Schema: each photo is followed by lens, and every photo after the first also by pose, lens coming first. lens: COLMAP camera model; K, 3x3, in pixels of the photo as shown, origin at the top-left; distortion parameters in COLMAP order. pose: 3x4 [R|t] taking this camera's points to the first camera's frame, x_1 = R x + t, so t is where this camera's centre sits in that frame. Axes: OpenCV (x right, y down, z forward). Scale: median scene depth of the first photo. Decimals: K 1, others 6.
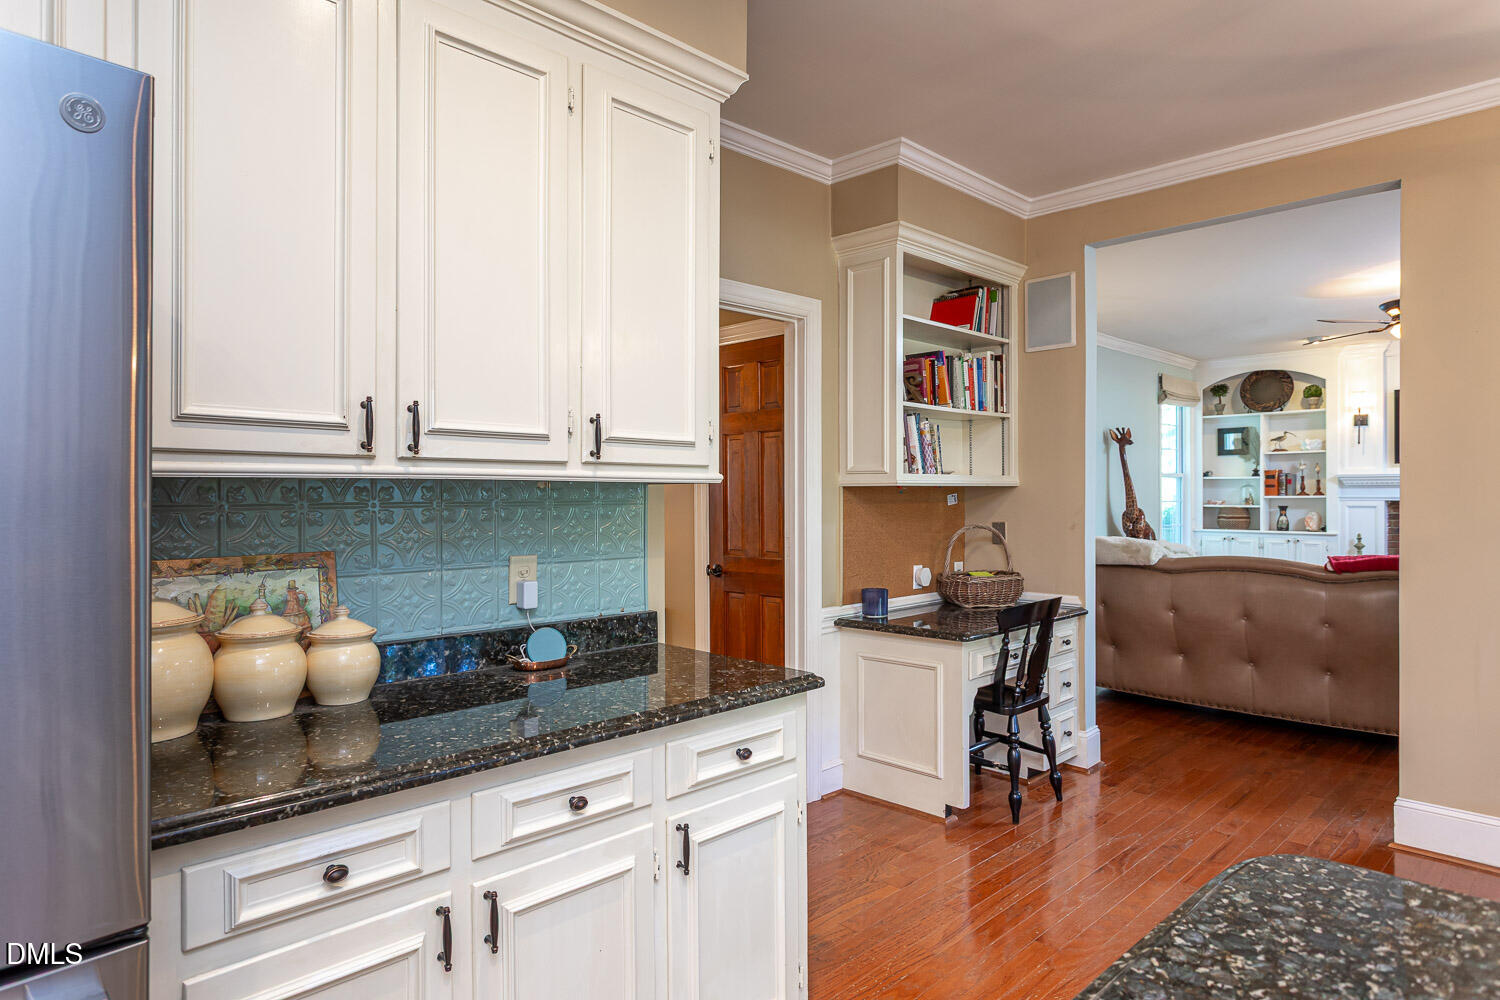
lens RADIAL K [[840.9, 0, 755.3], [0, 840.9, 496.9], [0, 0, 1]] dist [-0.015250, 0.001853]
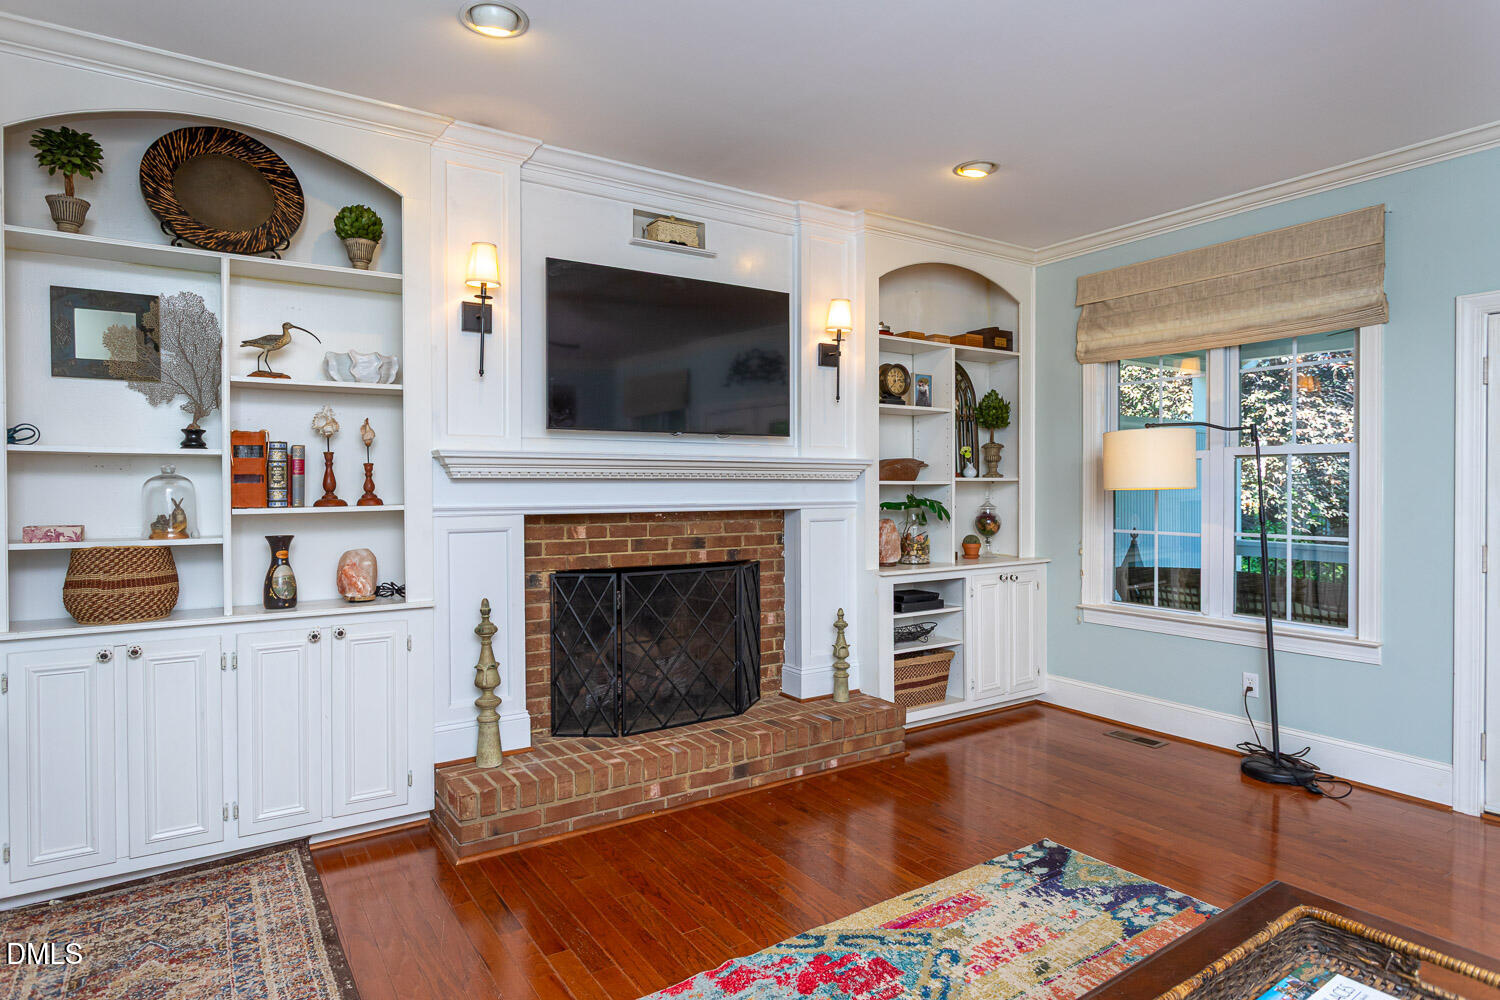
lens RADIAL K [[840.9, 0, 755.3], [0, 840.9, 496.9], [0, 0, 1]] dist [-0.015250, 0.001853]
pose [[0.187496, -0.010677, 0.982207, 0.683469], [0.007497, 0.999927, 0.009438, -0.015446], [-0.982237, 0.005594, 0.187562, 1.550171]]
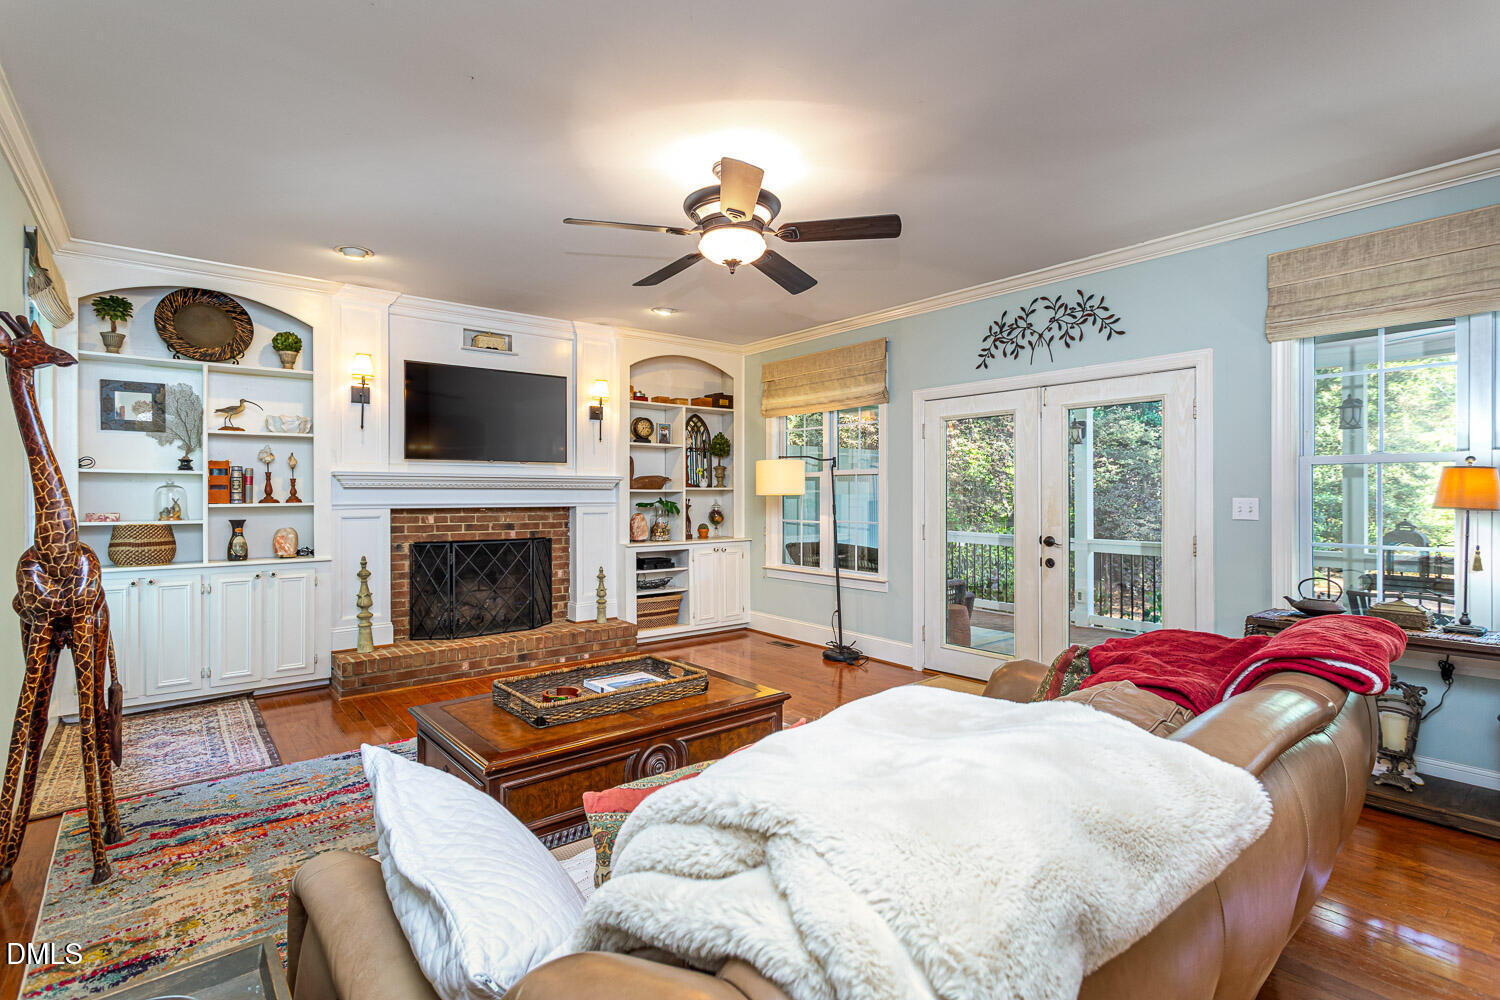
lens RADIAL K [[704.5, 0, 740.9], [0, 704.5, 495.3], [0, 0, 1]] dist [-0.000577, 0.000473]
pose [[0.097301, -0.000744, 0.995255, 0.319548], [0.005244, 0.999986, 0.000235, -0.011341], [-0.995241, 0.005196, 0.097303, 1.218597]]
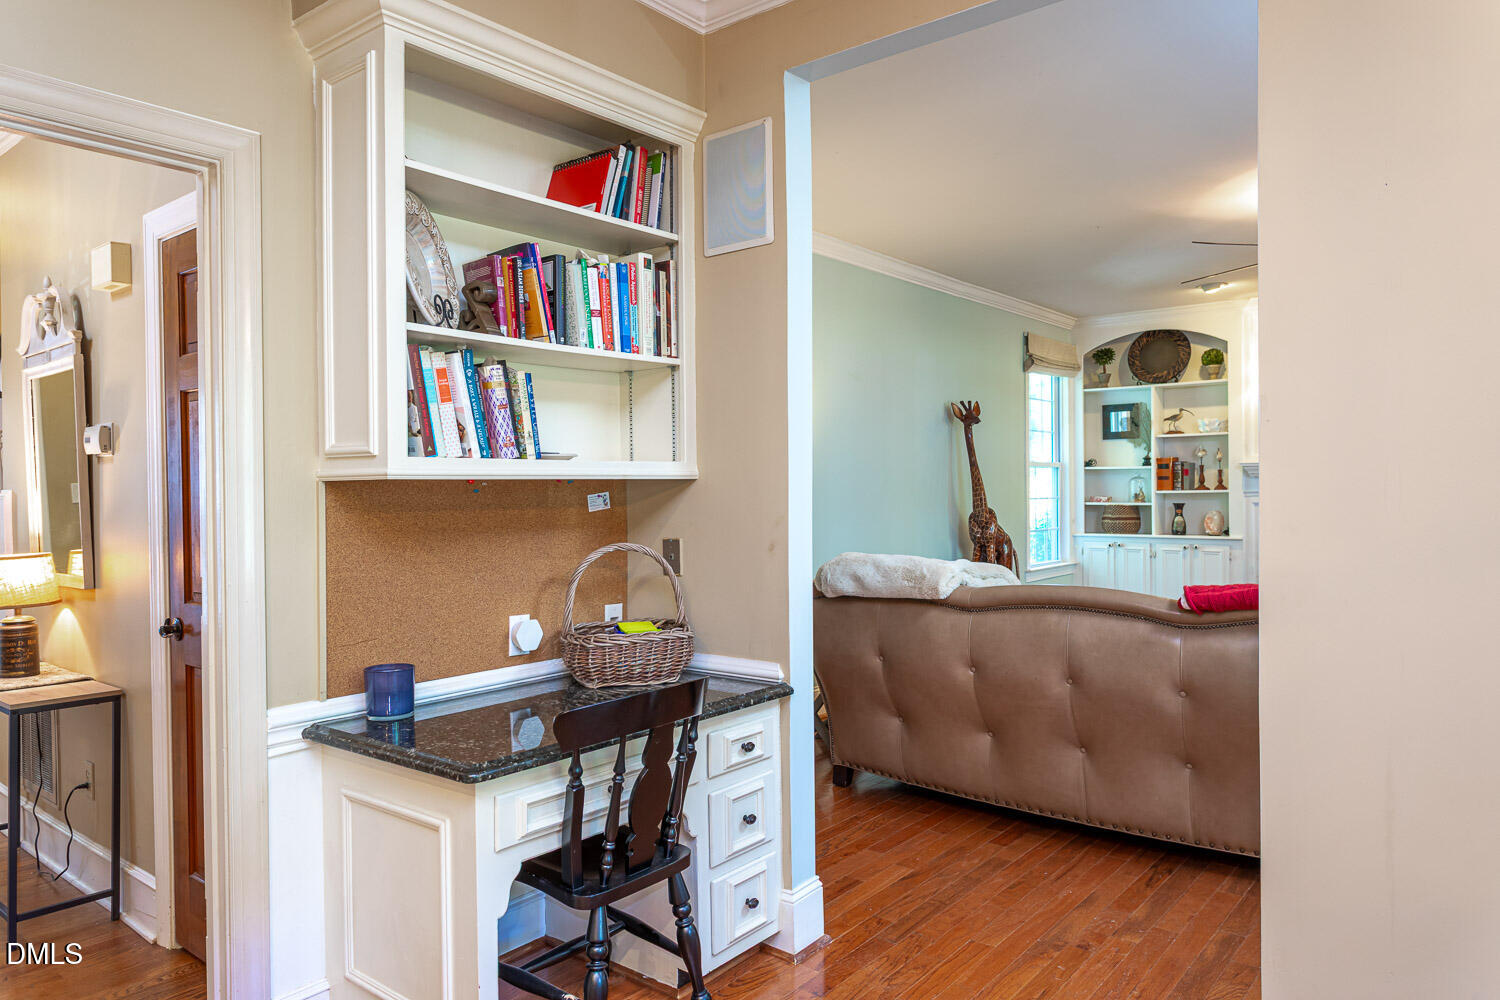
lens RADIAL K [[974.6, 0, 750.0], [0, 974.6, 500.0], [0, 0, 1]] dist [-0.014349, -0.000797]
pose [[0.993243, -0.008188, 0.115766, 0.262144], [0.007514, 0.999952, 0.006261, -0.001990], [-0.115812, -0.005349, 0.993257, 0.292364]]
